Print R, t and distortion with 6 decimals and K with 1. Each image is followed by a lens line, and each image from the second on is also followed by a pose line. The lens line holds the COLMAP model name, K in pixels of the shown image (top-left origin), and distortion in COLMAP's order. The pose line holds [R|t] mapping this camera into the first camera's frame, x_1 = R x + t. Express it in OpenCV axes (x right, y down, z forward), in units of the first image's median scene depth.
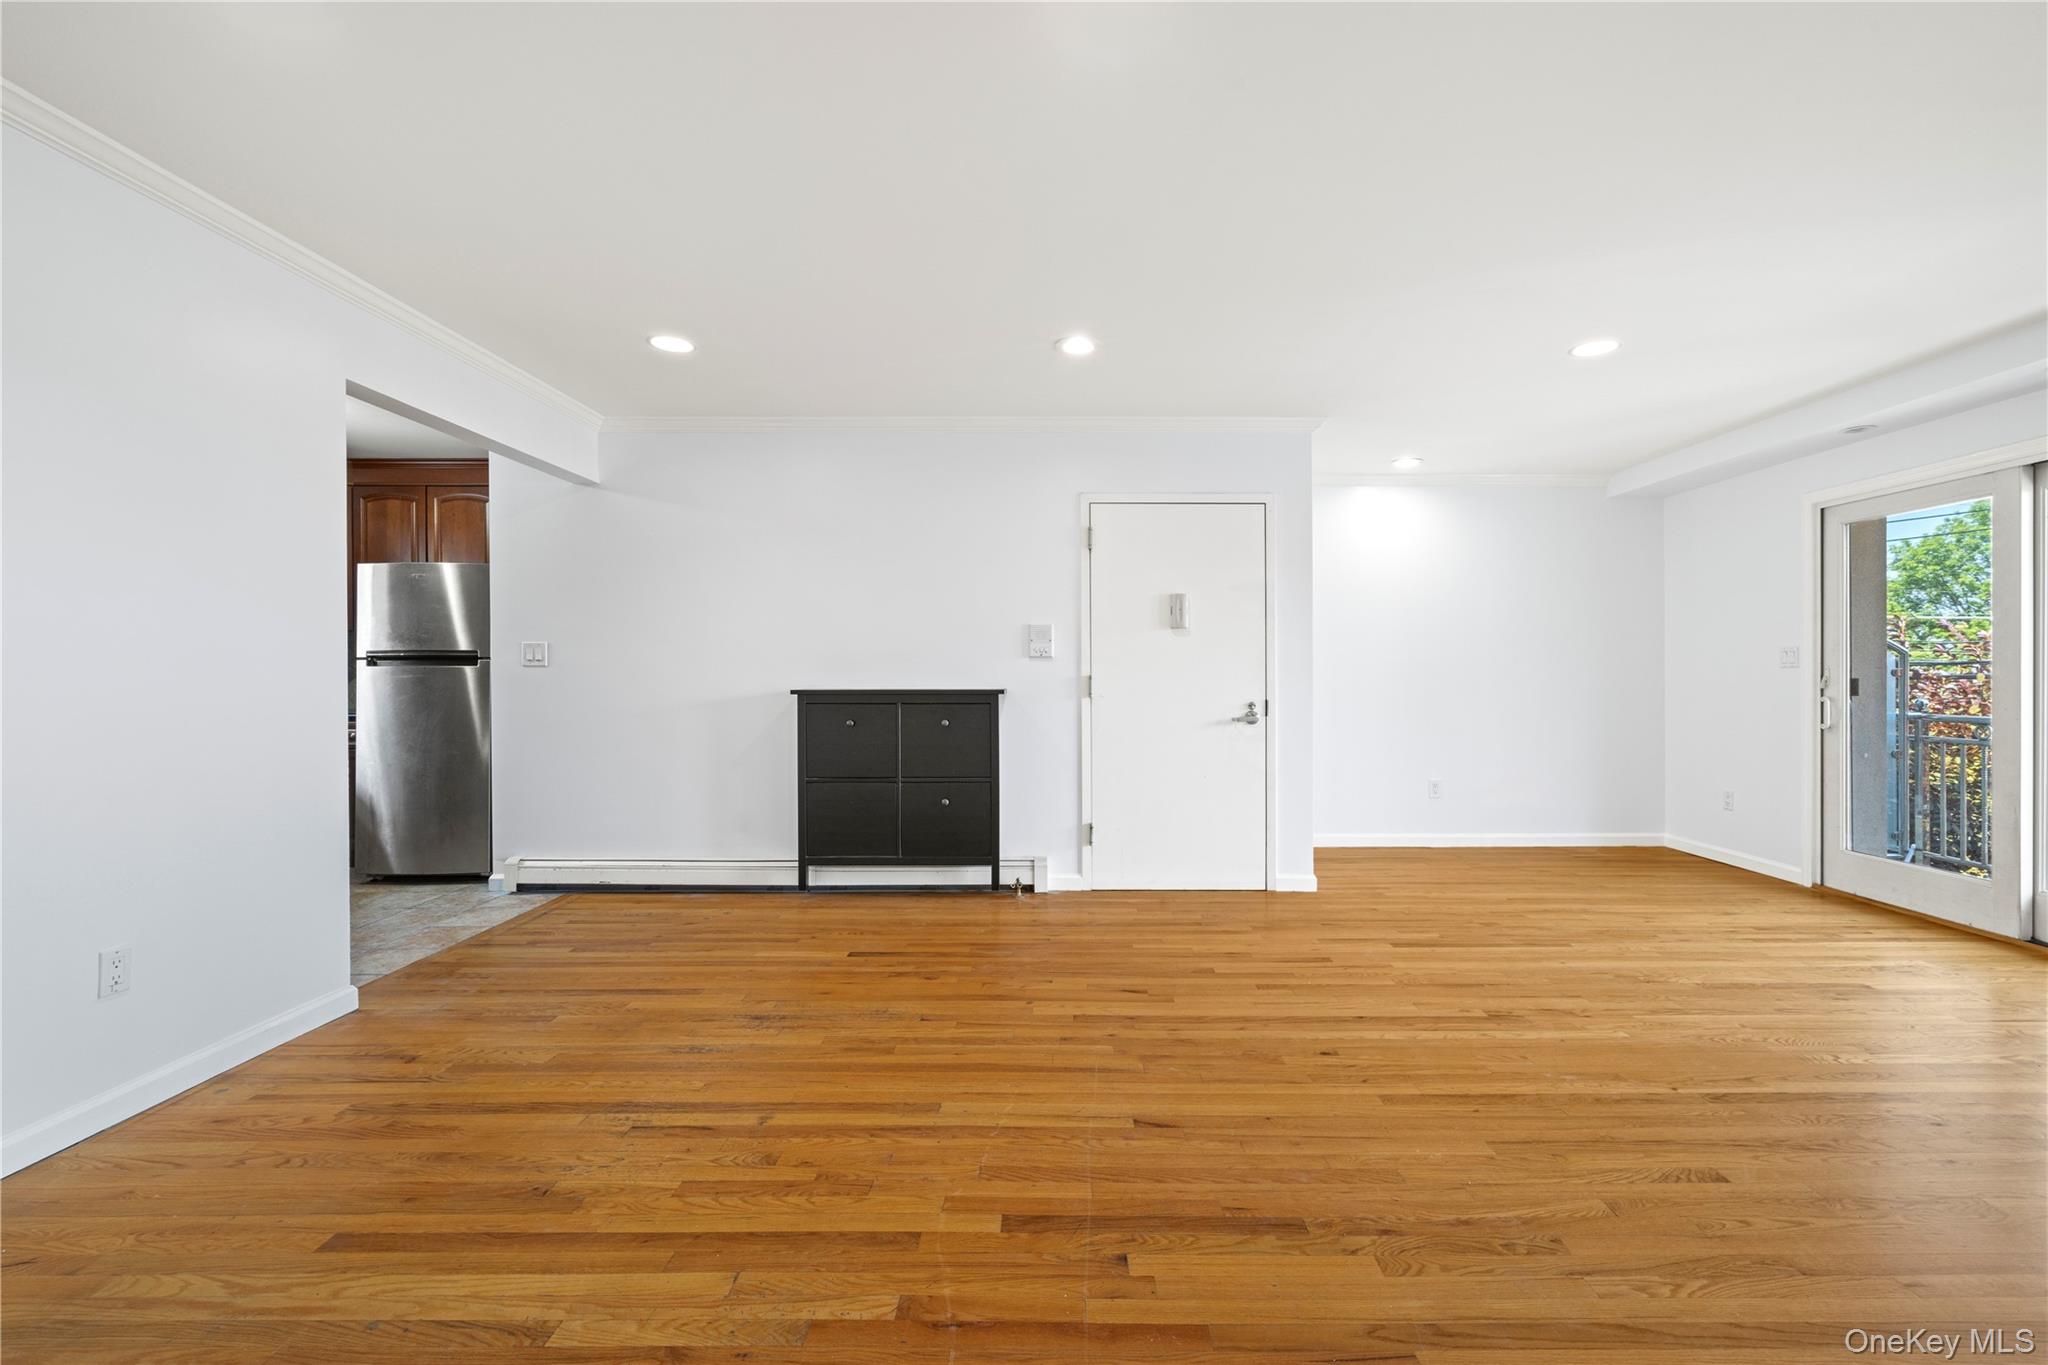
lens RADIAL K [[820.9, 0, 1022.1], [0, 820.9, 676.9], [0, 0, 1]] dist [-0.007762, -0.000085]
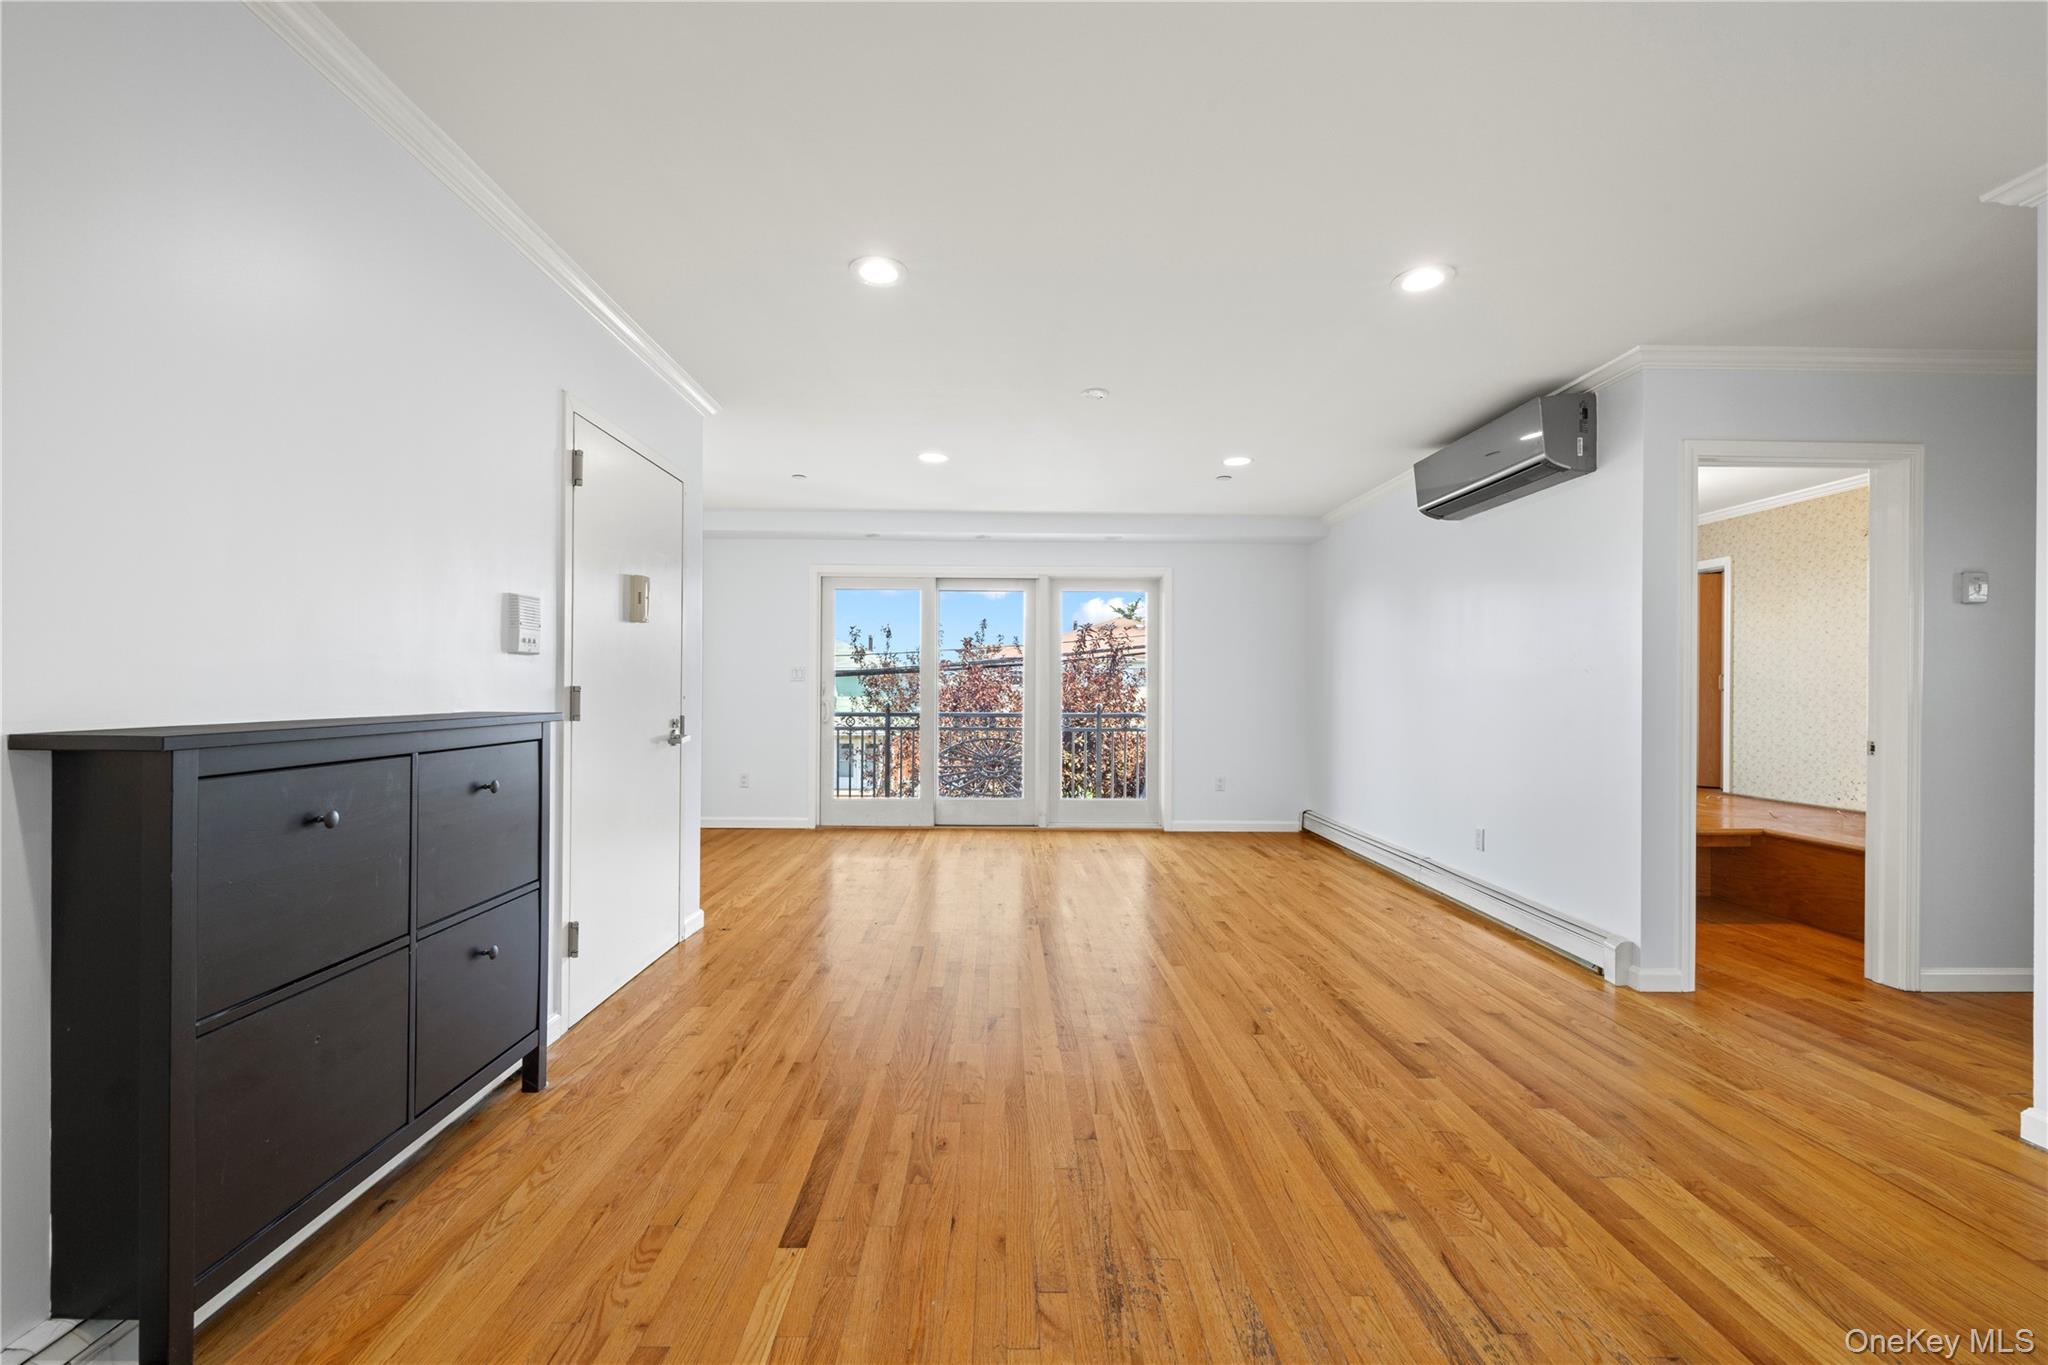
lens RADIAL K [[820.9, 0, 1017.8], [0, 820.9, 686.6], [0, 0, 1]] dist [-0.007762, -0.000085]
pose [[-0.029241, 0.000946, 0.999572, -1.182651], [-0.006108, 0.999981, -0.001125, -0.006364], [-0.999554, -0.006138, -0.029235, 1.456255]]
